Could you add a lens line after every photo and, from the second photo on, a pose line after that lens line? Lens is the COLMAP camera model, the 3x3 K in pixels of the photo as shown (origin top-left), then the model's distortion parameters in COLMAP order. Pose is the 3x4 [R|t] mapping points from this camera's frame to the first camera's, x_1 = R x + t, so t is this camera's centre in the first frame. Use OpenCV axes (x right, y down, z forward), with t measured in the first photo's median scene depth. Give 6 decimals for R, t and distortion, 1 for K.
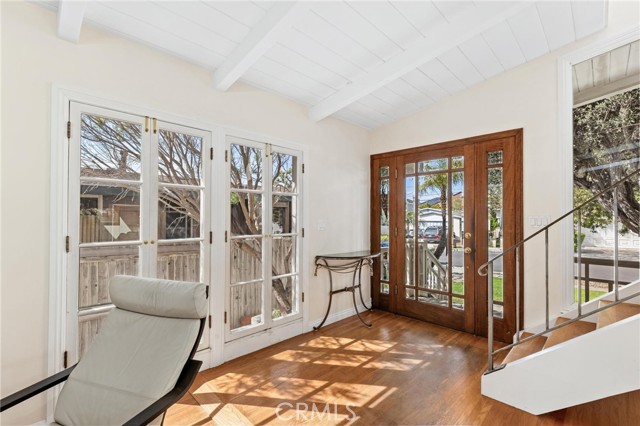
lens RADIAL K [[288.9, 0, 320.0], [0, 288.9, 213.0], [0, 0, 1]] dist [-0.000605, -0.000016]
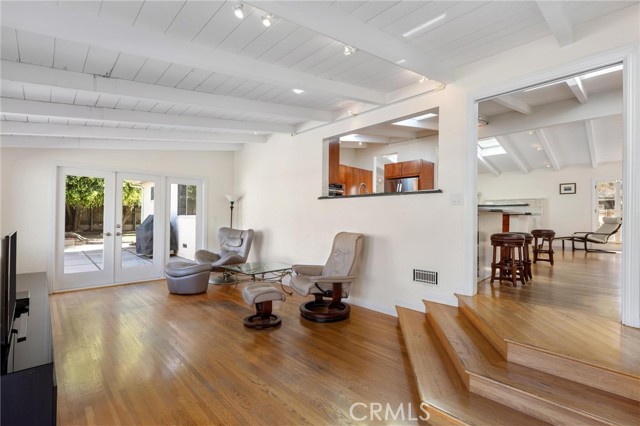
lens RADIAL K [[288.9, 0, 320.0], [0, 288.9, 213.0], [0, 0, 1]] dist [-0.000605, -0.000016]
pose [[-0.025561, -0.021002, -0.999453, 2.487859], [0.004771, 0.999765, -0.021130, 0.137017], [0.999662, -0.005309, -0.025455, -2.109038]]
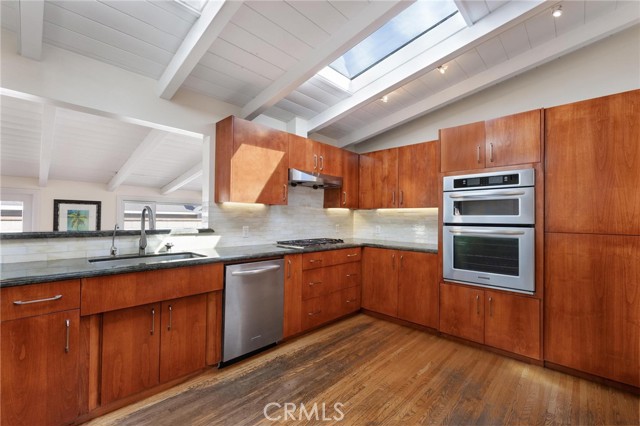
lens RADIAL K [[274.8, 0, 321.2], [0, 274.8, 214.8], [0, 0, 1]] dist [0.001556, 0.000393]
pose [[-0.999815, -0.015899, -0.010795, 0.436432], [-0.015593, 0.999489, -0.027903, -0.015289], [0.011233, -0.027730, -0.999552, -1.124830]]
